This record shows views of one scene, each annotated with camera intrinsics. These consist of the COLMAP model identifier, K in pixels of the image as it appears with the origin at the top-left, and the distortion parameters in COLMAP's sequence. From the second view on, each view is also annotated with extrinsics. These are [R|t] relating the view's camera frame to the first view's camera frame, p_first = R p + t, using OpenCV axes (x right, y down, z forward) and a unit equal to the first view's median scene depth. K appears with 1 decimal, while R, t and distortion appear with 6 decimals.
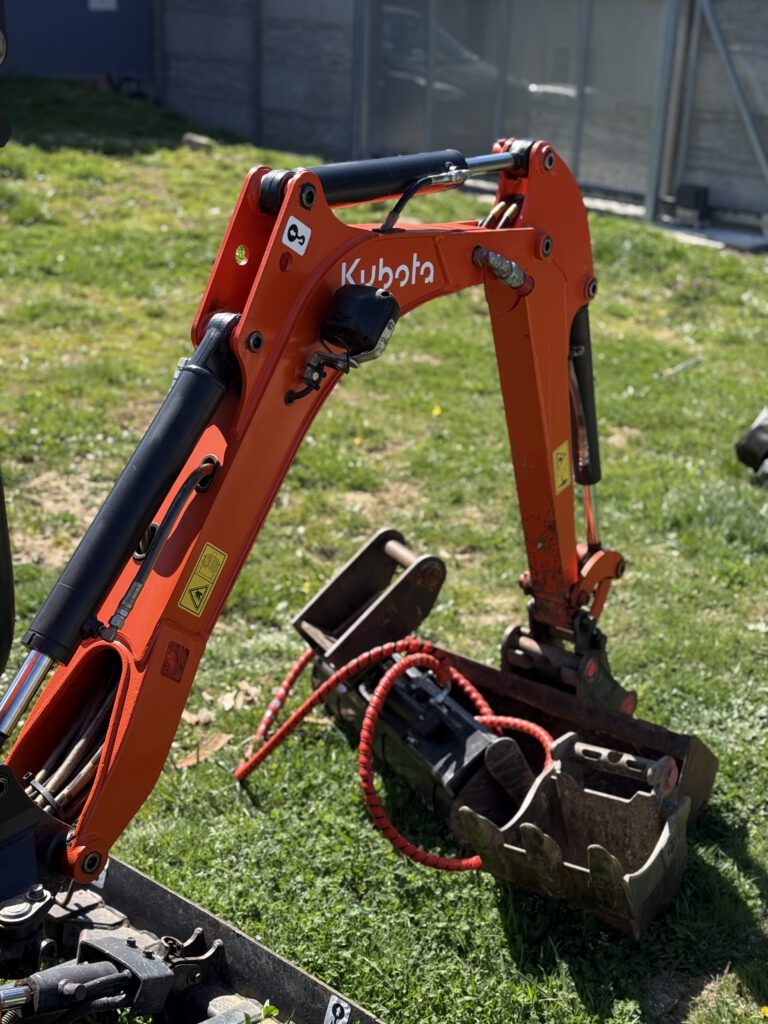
lens RADIAL K [[1424.2, 0, 384.8], [0, 1424.2, 510.8], [0, 0, 1]] dist [0.128788, 0.000000]
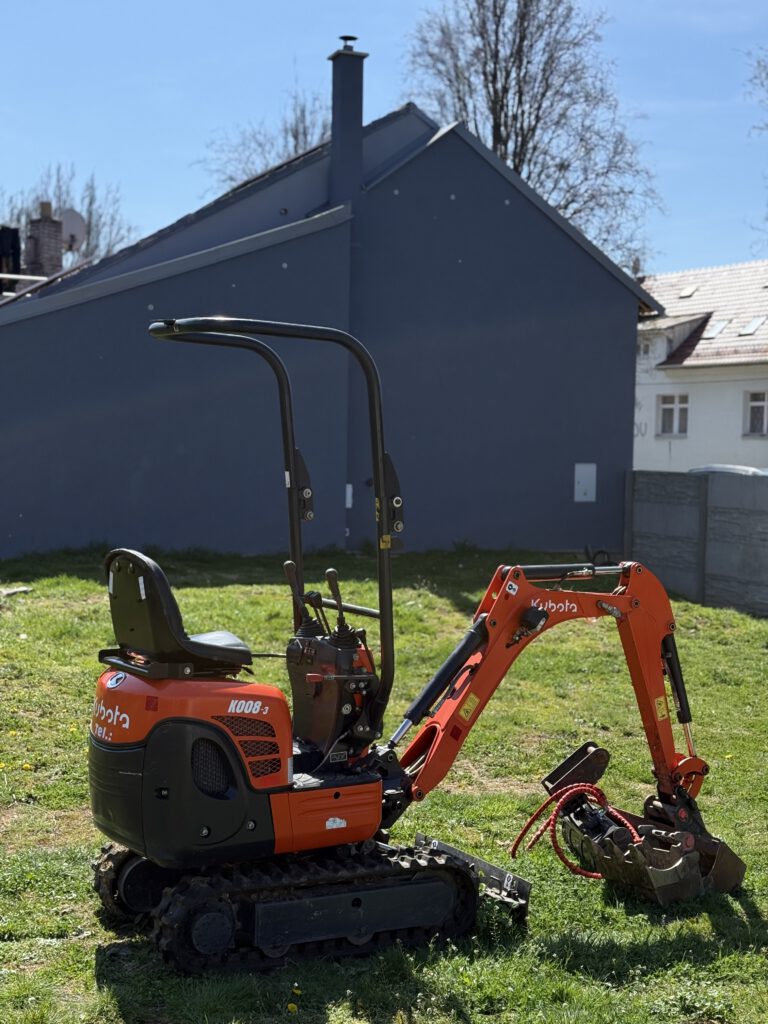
lens RADIAL K [[1424.2, 0, 383.9], [0, 1424.2, 511.6], [0, 0, 1]] dist [0.128788, 0.000000]
pose [[0.937959, -0.003534, -0.346728, 0.520390], [-0.106496, 0.948683, -0.297758, 0.406939], [0.329987, 0.316209, 0.889449, -1.257474]]
